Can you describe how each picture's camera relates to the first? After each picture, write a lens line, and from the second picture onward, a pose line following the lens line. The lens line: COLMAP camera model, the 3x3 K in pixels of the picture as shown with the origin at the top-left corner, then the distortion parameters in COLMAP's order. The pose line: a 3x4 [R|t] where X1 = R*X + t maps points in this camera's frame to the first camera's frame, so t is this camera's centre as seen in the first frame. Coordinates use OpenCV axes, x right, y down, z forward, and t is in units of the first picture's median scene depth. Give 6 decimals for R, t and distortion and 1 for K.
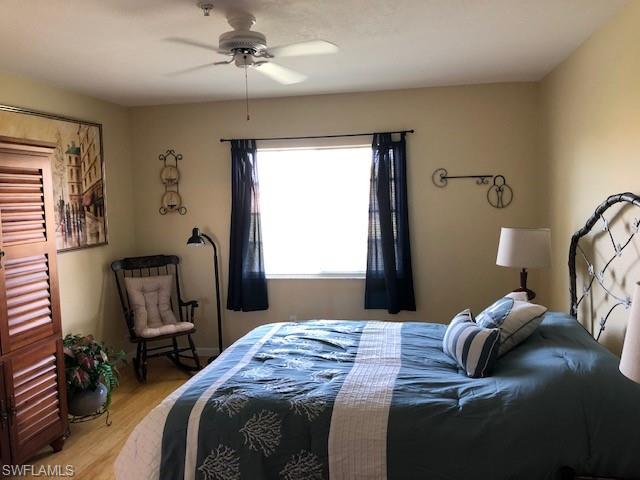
lens RADIAL K [[522.8, 0, 317.2], [0, 522.8, 237.4], [0, 0, 1]] dist [0.033203, -0.064008]
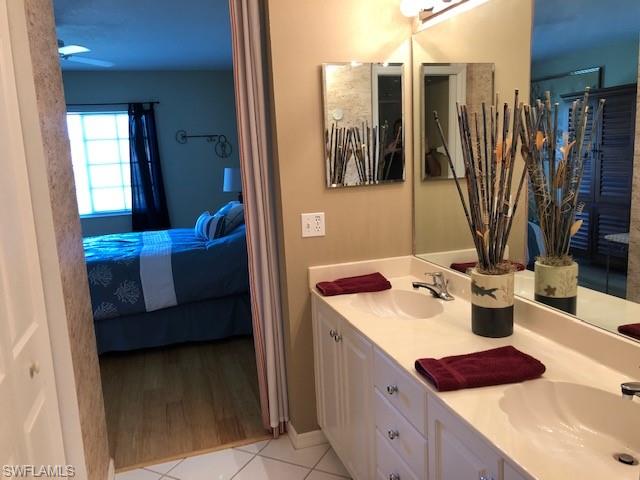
lens RADIAL K [[522.8, 0, 313.5], [0, 522.8, 241.7], [0, 0, 1]] dist [0.033203, -0.064008]
pose [[0.883410, -0.094860, 0.458899, -0.124069], [0.062206, 0.994369, 0.085798, 0.066711], [-0.464453, -0.047248, 0.884336, -0.418402]]
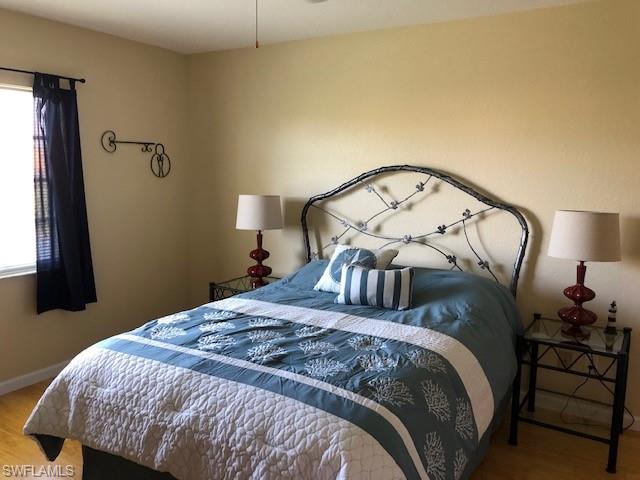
lens RADIAL K [[522.8, 0, 320.5], [0, 522.8, 241.7], [0, 0, 1]] dist [0.033203, -0.064008]
pose [[0.344259, -0.105545, 0.932923, -0.473397], [0.055461, 0.994212, 0.092014, -0.010651], [-0.937235, 0.020064, 0.348120, 0.383899]]
